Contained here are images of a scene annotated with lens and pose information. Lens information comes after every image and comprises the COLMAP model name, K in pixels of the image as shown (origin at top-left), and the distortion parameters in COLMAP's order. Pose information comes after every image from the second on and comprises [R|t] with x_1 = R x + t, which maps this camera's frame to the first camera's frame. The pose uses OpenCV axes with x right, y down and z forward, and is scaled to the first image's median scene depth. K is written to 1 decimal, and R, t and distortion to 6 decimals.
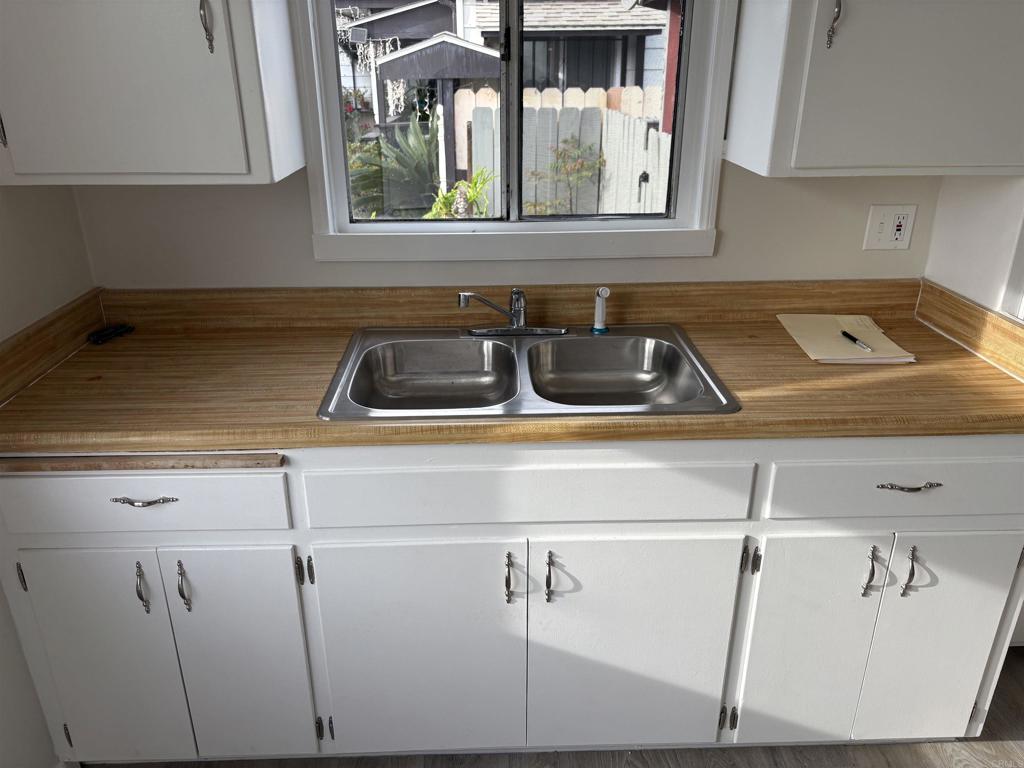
lens RADIAL K [[779.0, 0, 512.0], [0, 779.0, 384.0], [0, 0, 1]] dist [0.030005, -0.004287]
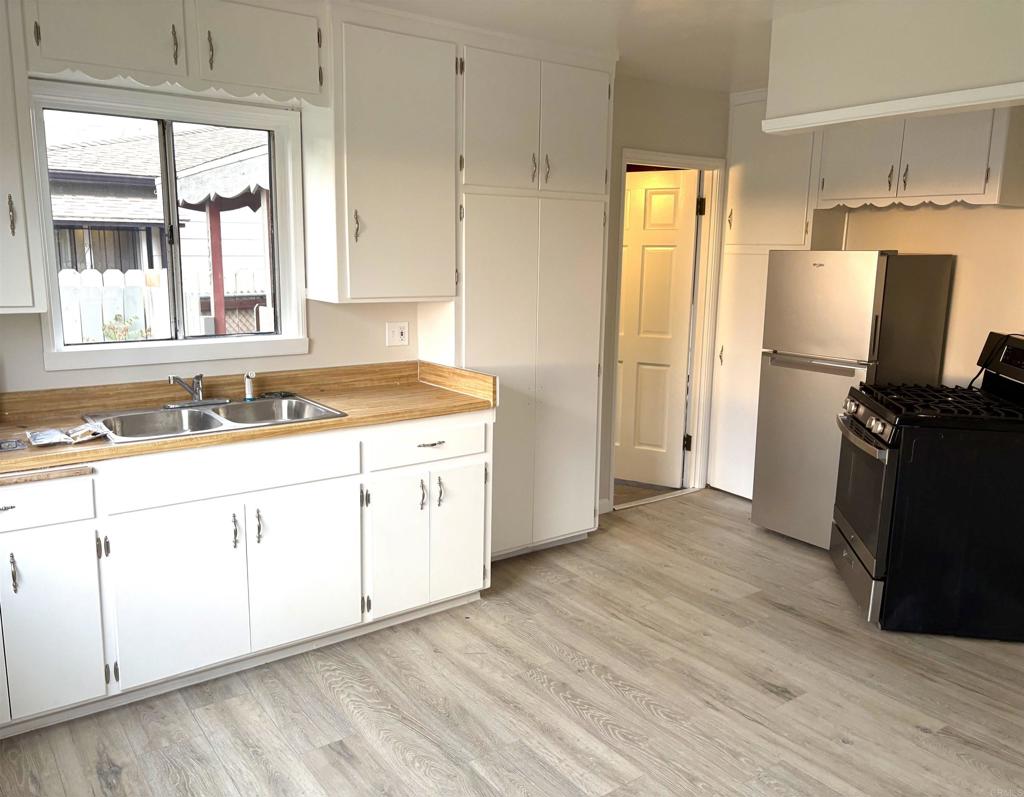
lens RADIAL K [[808.9, 0, 497.3], [0, 808.9, 396.1], [0, 0, 1]] dist [0.016394, -0.000915]
pose [[0.831735, -0.084196, 0.548751, -0.396813], [0.198964, 0.967982, -0.153048, 0.293845], [-0.518295, 0.236477, 0.821857, -0.679251]]
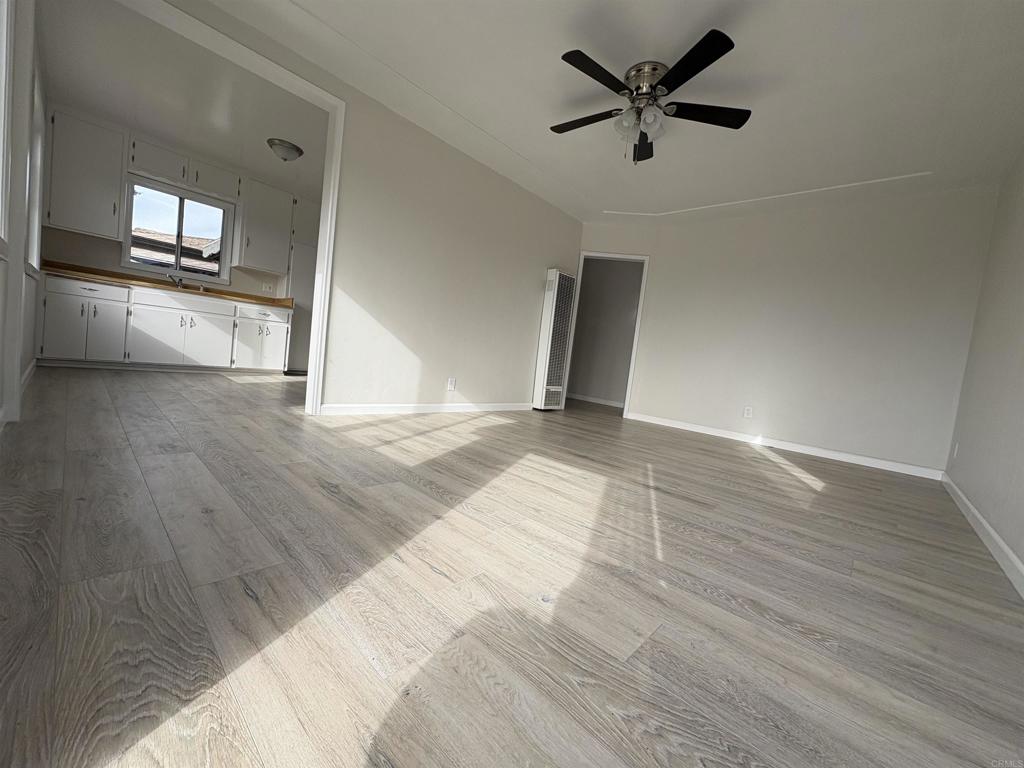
lens RADIAL K [[407.5, 0, 512.0], [0, 407.5, 384.0], [0, 0, 1]] dist [-0.000504, 0.000208]
pose [[0.701254, 0.042413, 0.711649, -0.321214], [0.153923, 0.965677, -0.209227, 1.335441], [-0.696097, 0.256260, 0.670656, -1.946215]]
